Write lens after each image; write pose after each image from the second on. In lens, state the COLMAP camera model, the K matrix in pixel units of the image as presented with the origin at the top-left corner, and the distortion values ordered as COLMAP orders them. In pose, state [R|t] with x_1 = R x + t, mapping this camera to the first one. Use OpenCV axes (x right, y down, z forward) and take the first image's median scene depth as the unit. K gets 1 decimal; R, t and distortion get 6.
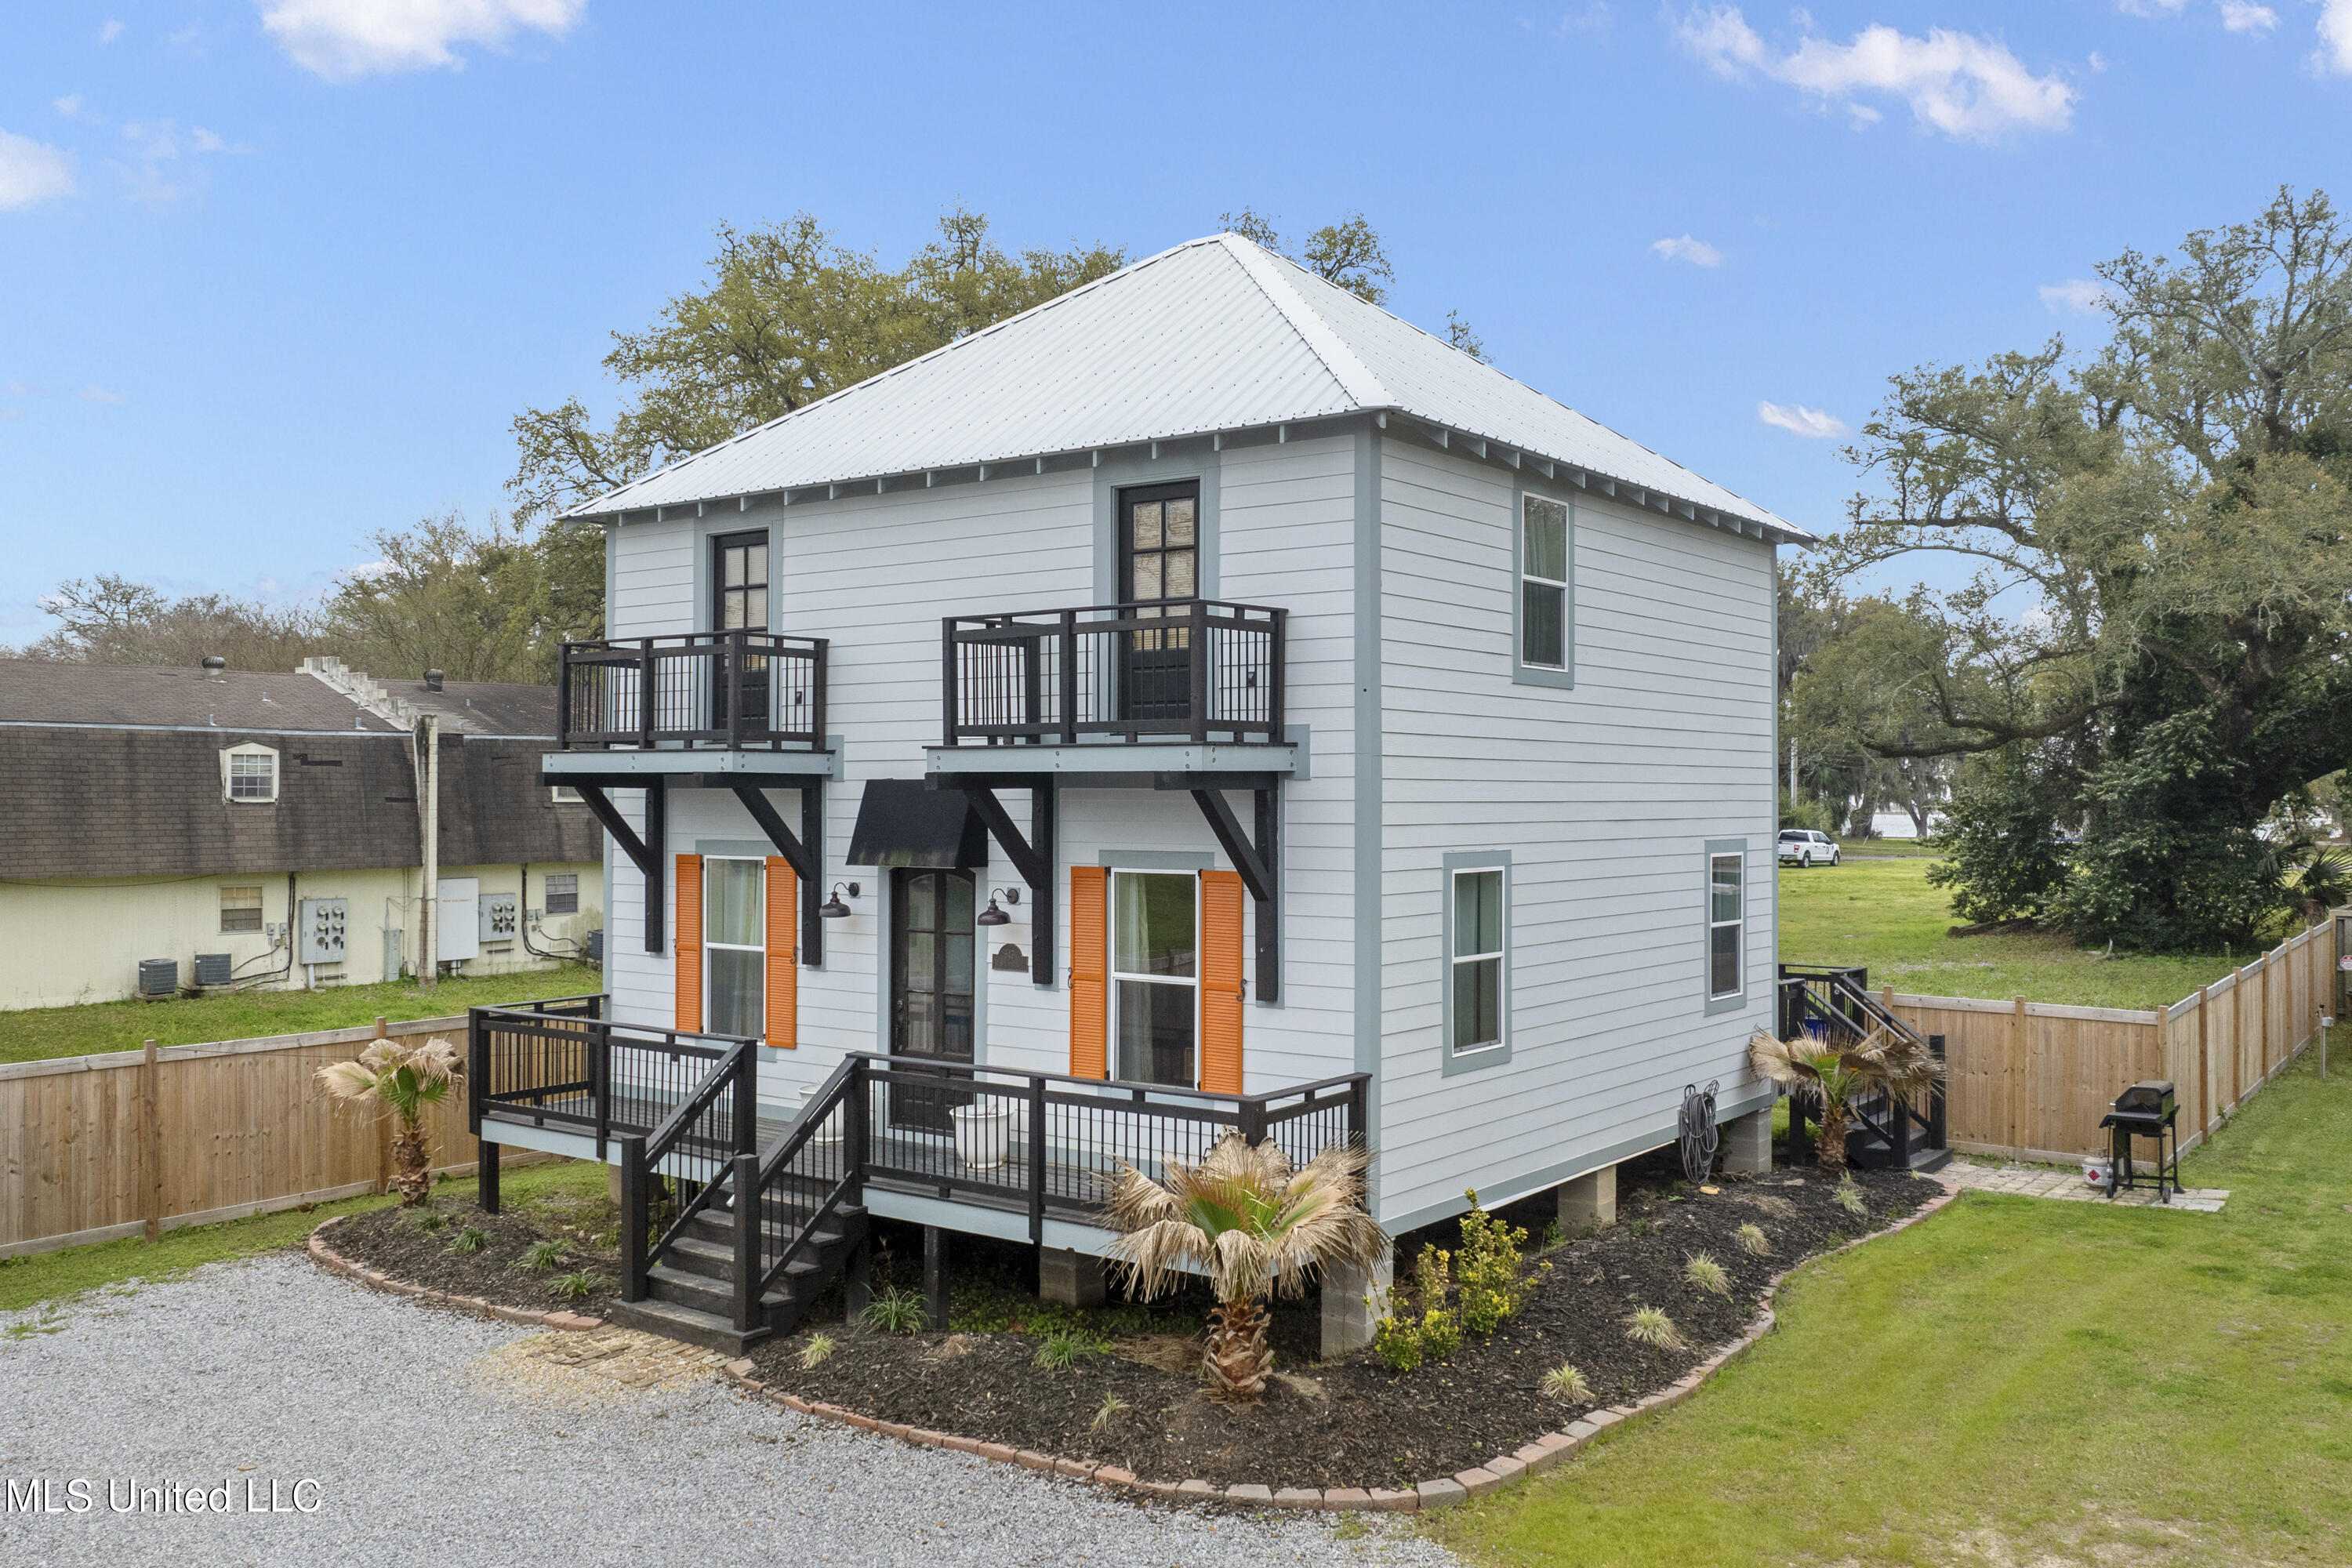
lens RADIAL K [[1994.1, 0, 1181.3], [0, 1994.1, 773.5], [0, 0, 1]] dist [-0.043198, 0.032555]
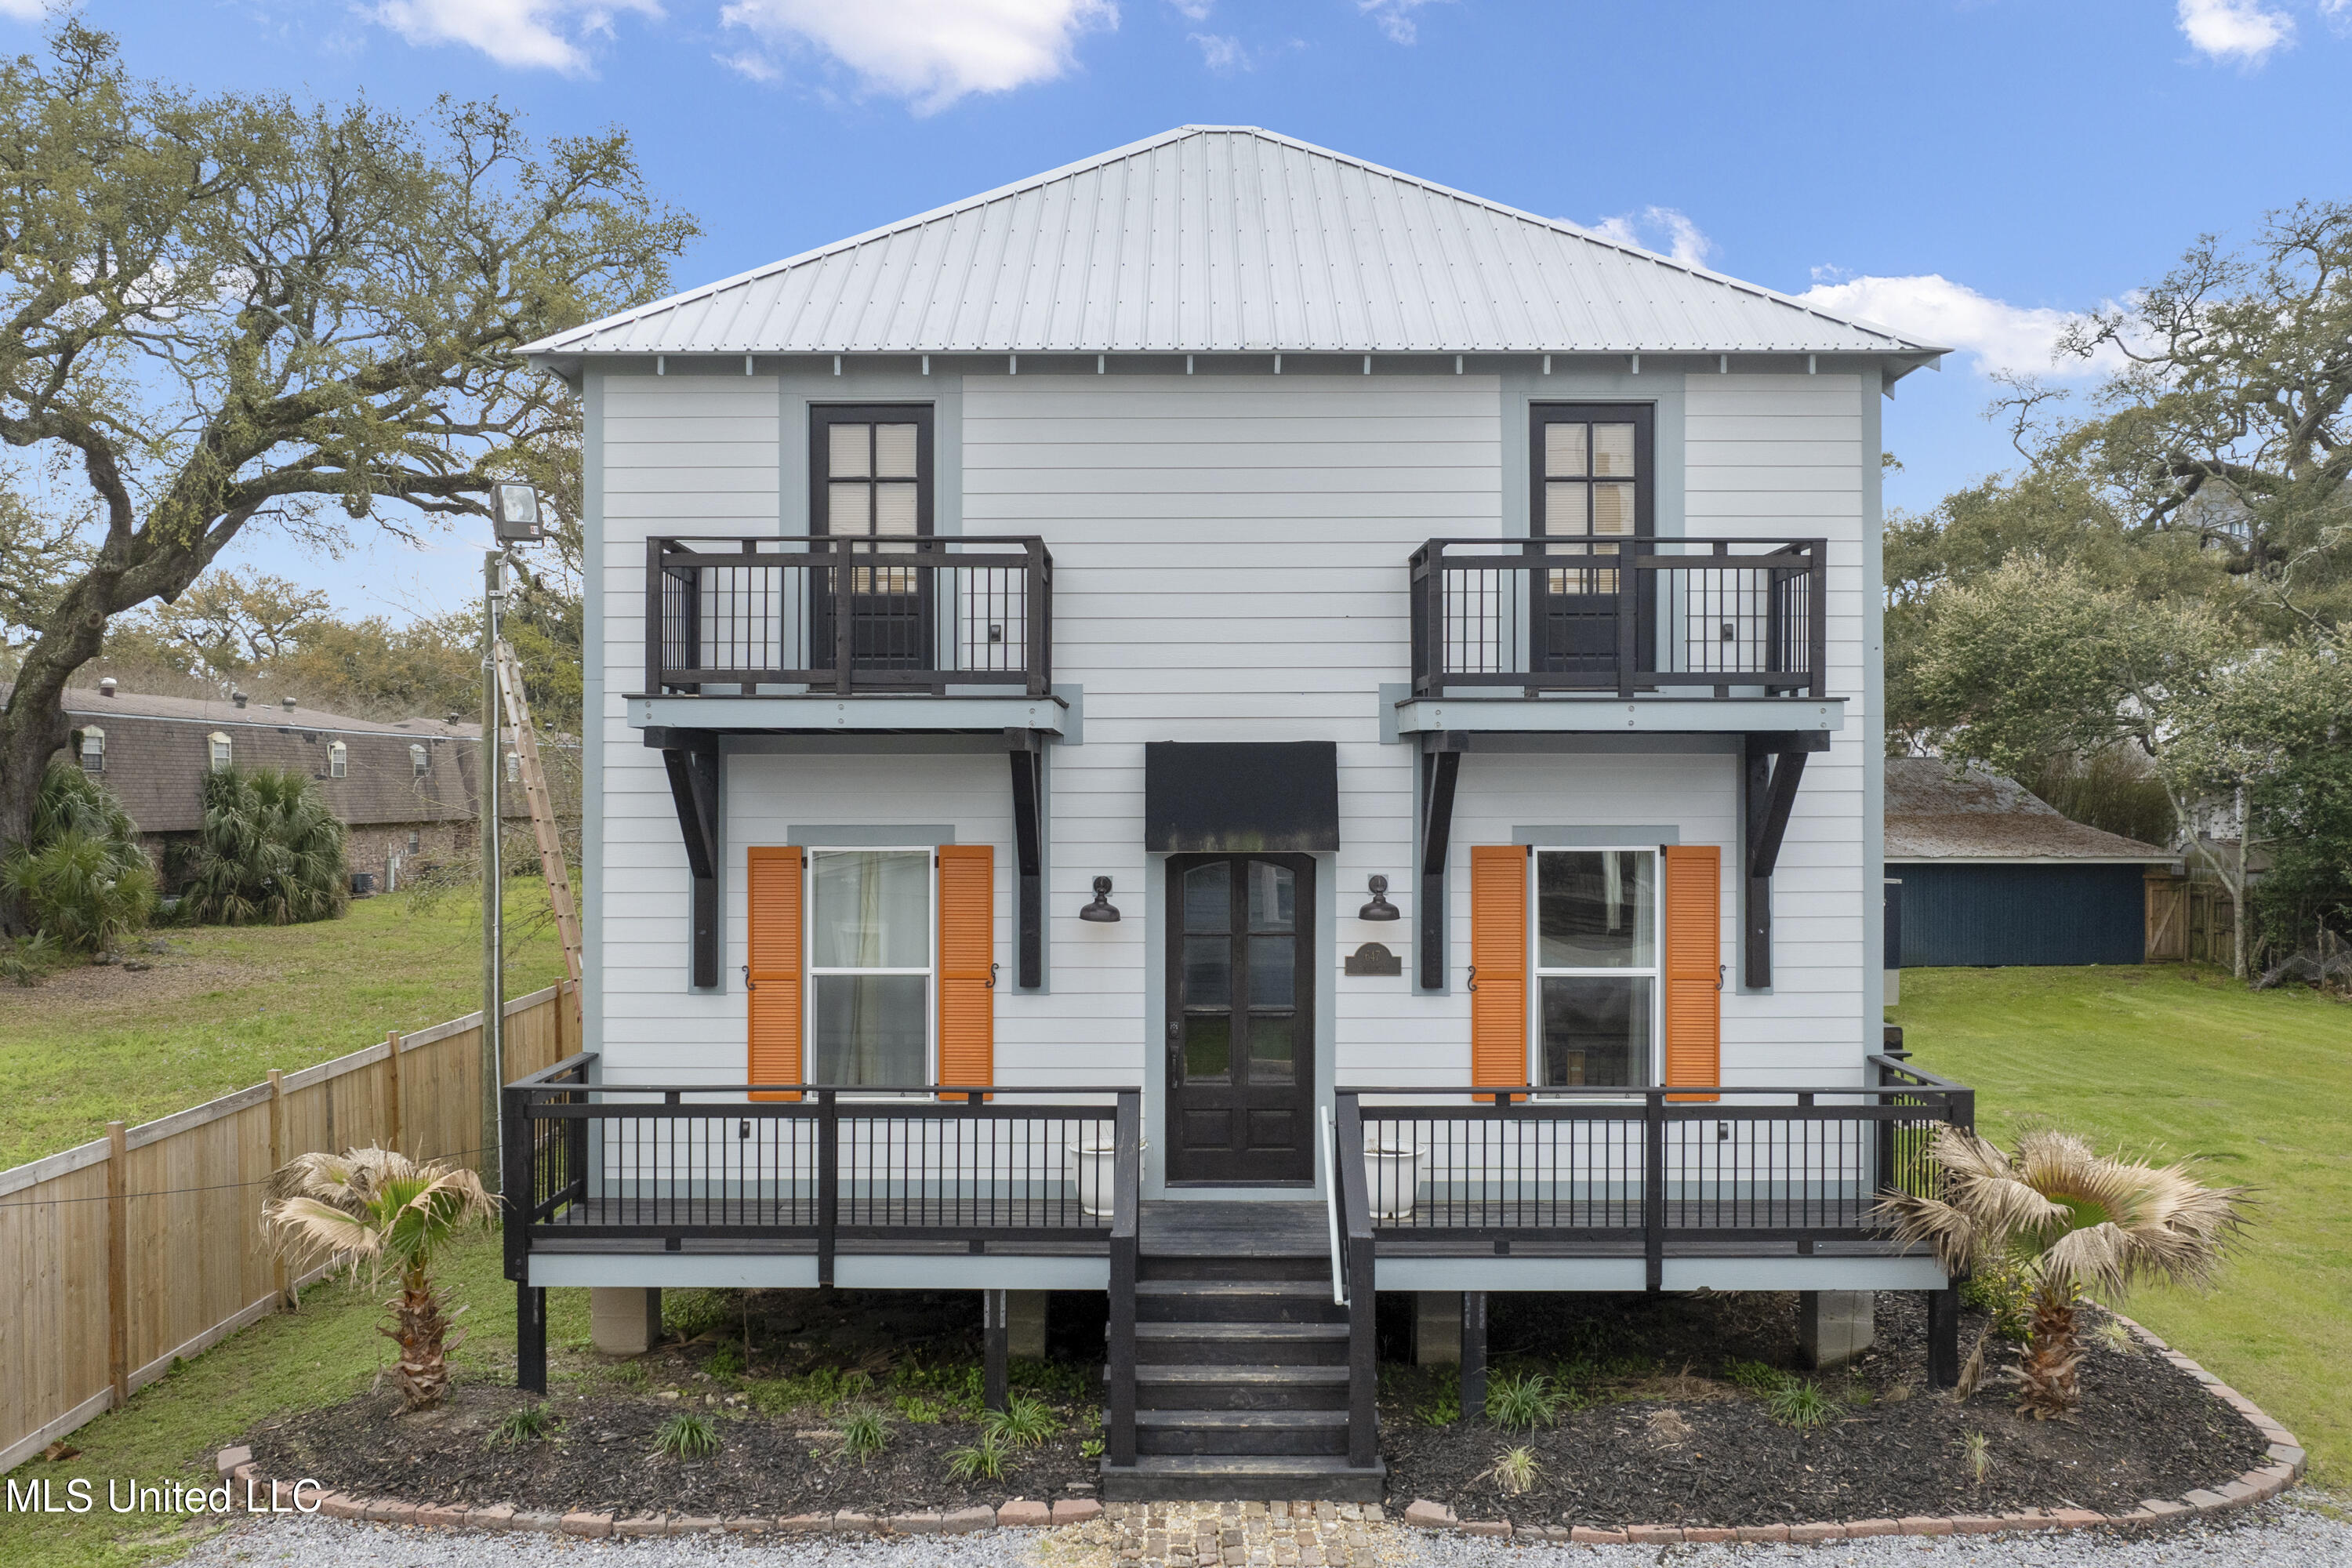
lens RADIAL K [[1994.1, 0, 1178.5], [0, 1994.1, 796.8], [0, 0, 1]] dist [-0.043198, 0.032555]
pose [[0.801509, -0.004523, 0.597965, -0.665174], [-0.003438, 0.999920, 0.012171, 0.016412], [-0.597973, -0.011811, 0.801430, 0.404316]]
